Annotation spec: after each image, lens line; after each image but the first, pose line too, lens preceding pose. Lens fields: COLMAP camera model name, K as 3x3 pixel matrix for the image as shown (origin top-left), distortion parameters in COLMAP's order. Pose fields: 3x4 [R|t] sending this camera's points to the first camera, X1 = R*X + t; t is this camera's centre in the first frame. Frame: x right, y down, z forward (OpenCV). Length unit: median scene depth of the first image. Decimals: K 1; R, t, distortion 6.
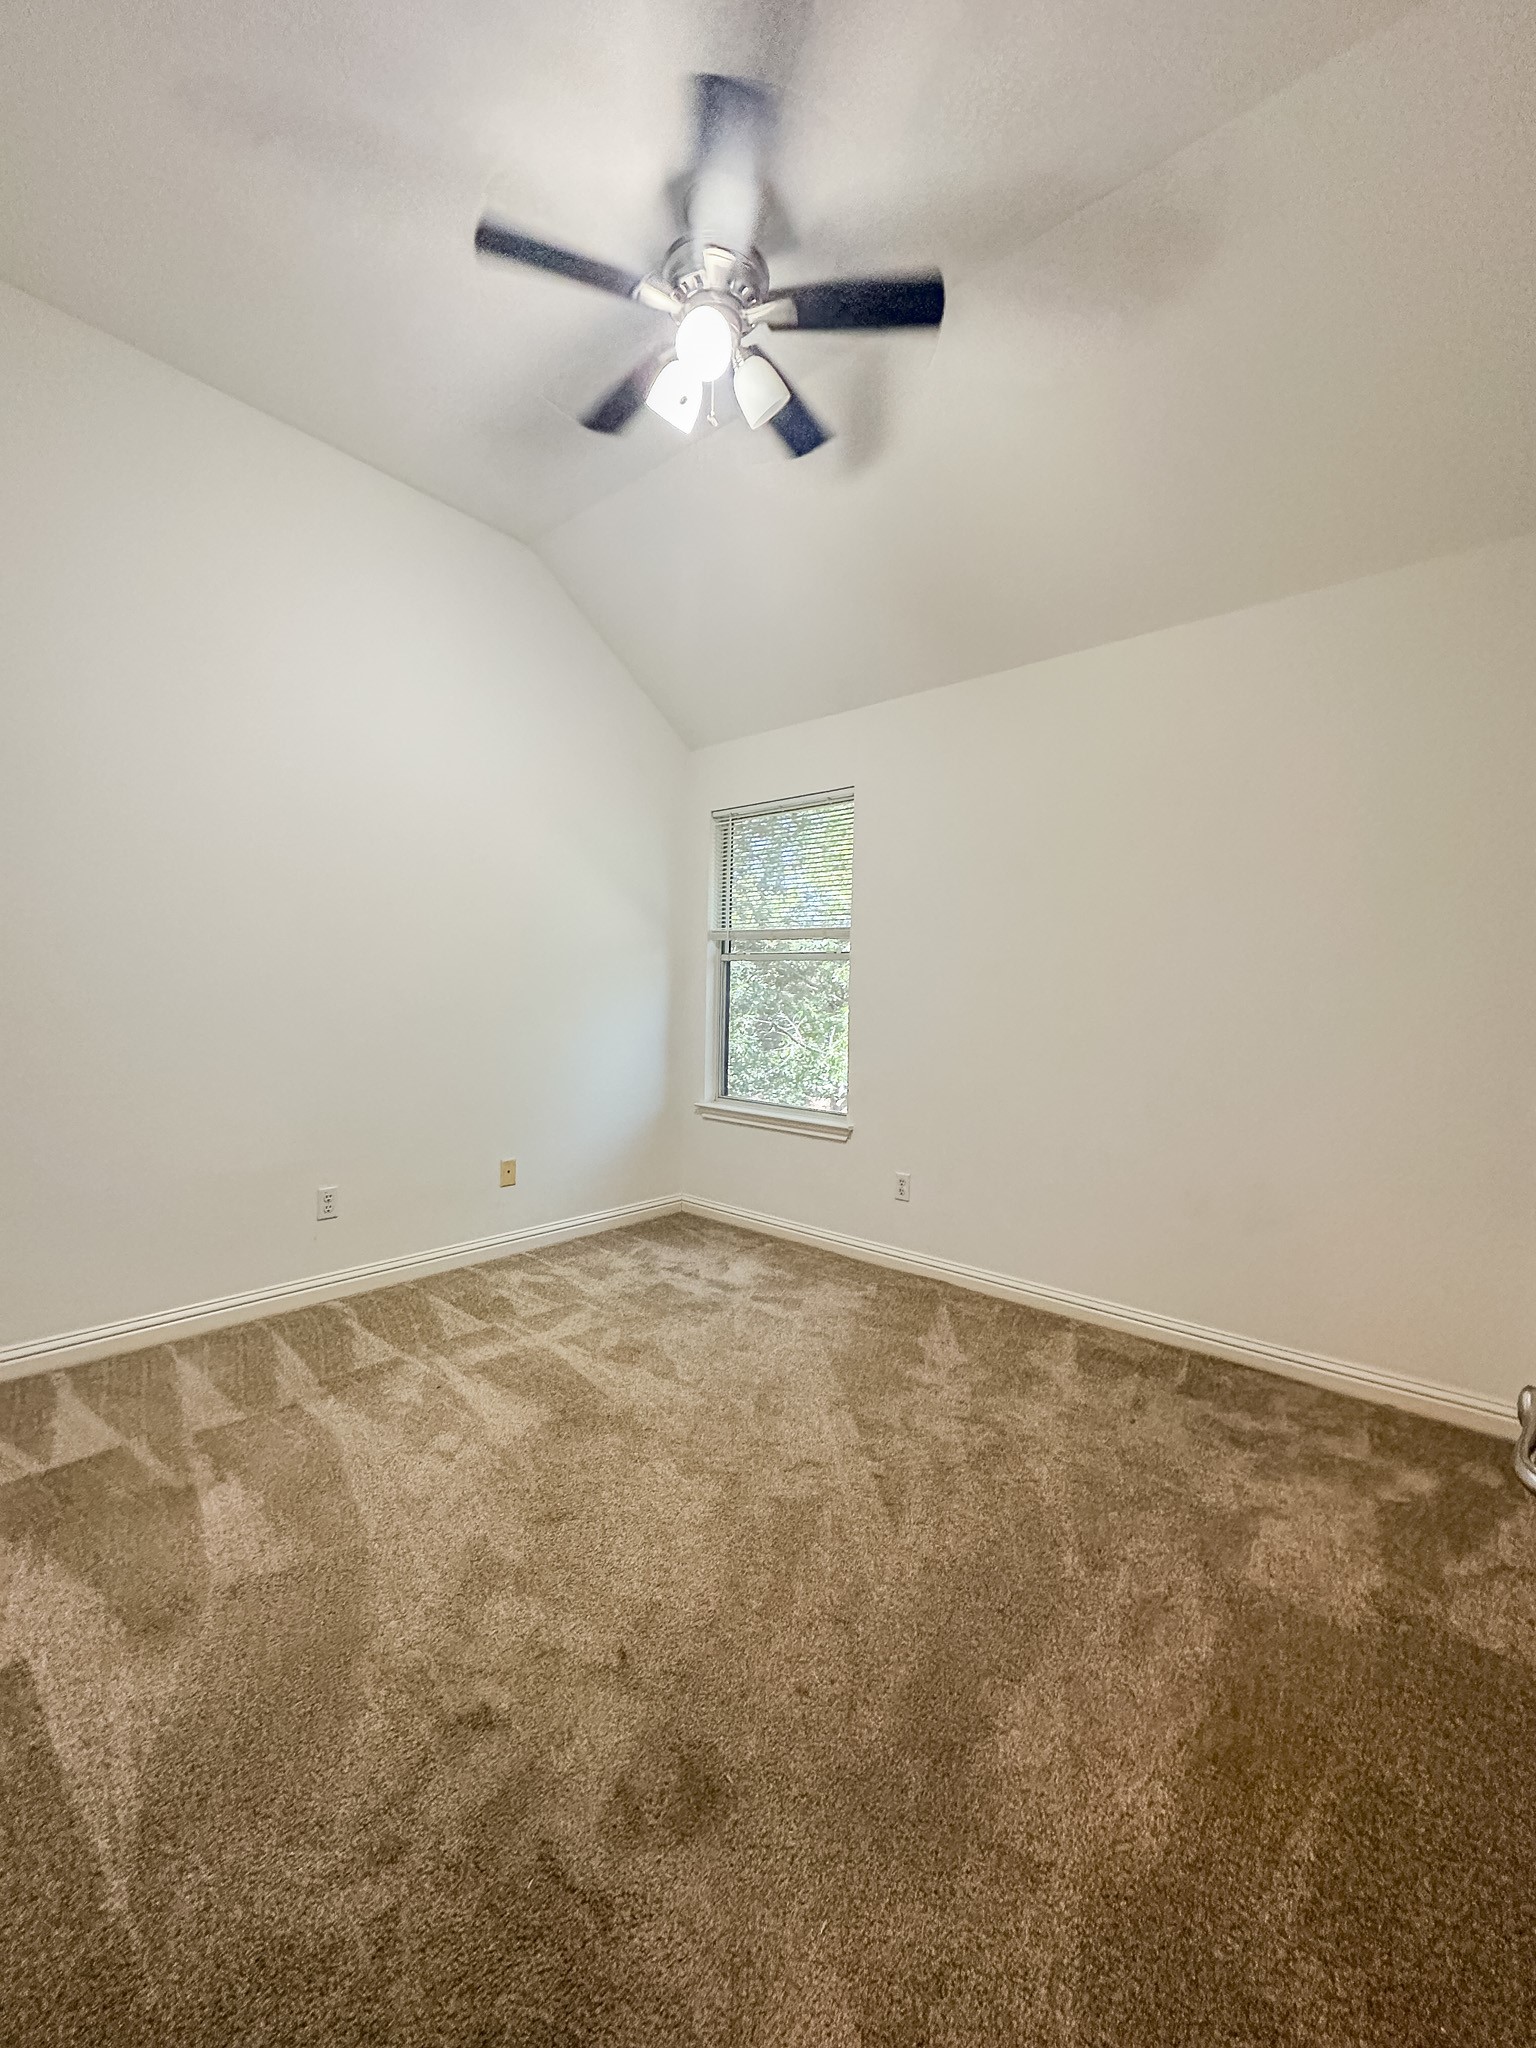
lens RADIAL K [[814.8, 0, 762.7], [0, 814.8, 1036.3], [0, 0, 1]] dist [0.001100, 0.000060]
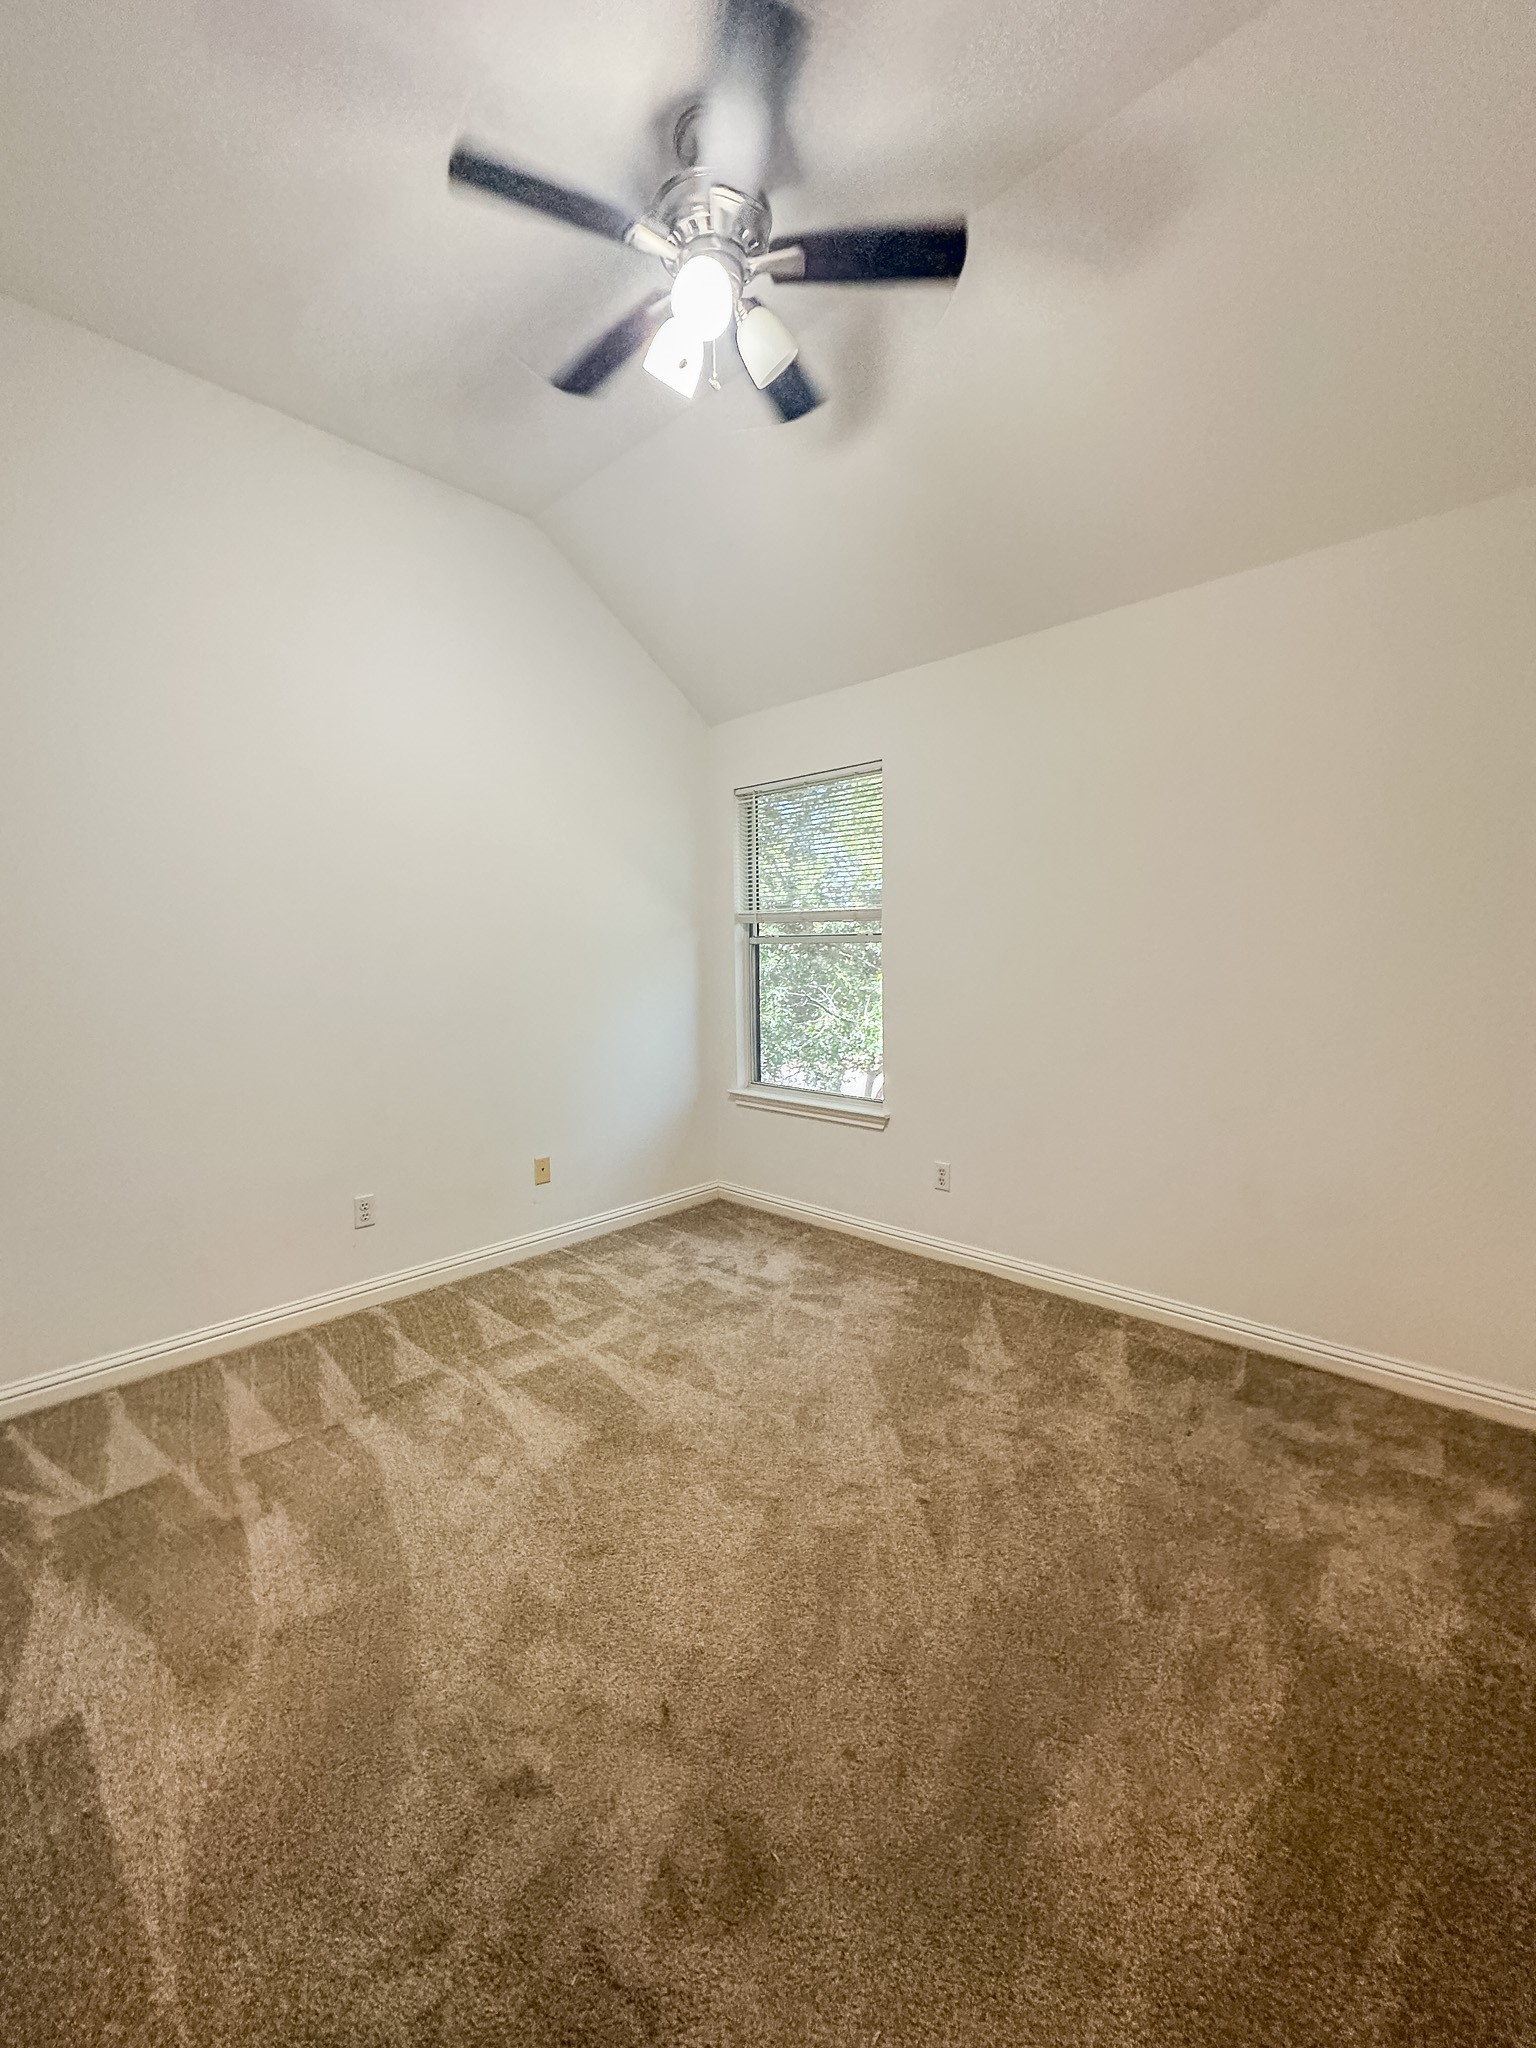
lens RADIAL K [[814.8, 0, 763.5], [0, 814.8, 1035.7], [0, 0, 1]] dist [0.001100, 0.000060]
pose [[0.998559, -0.031460, -0.043473, 0.012008], [0.033637, 0.998168, 0.050284, -0.081744], [0.041812, -0.051674, 0.997788, 0.057137]]
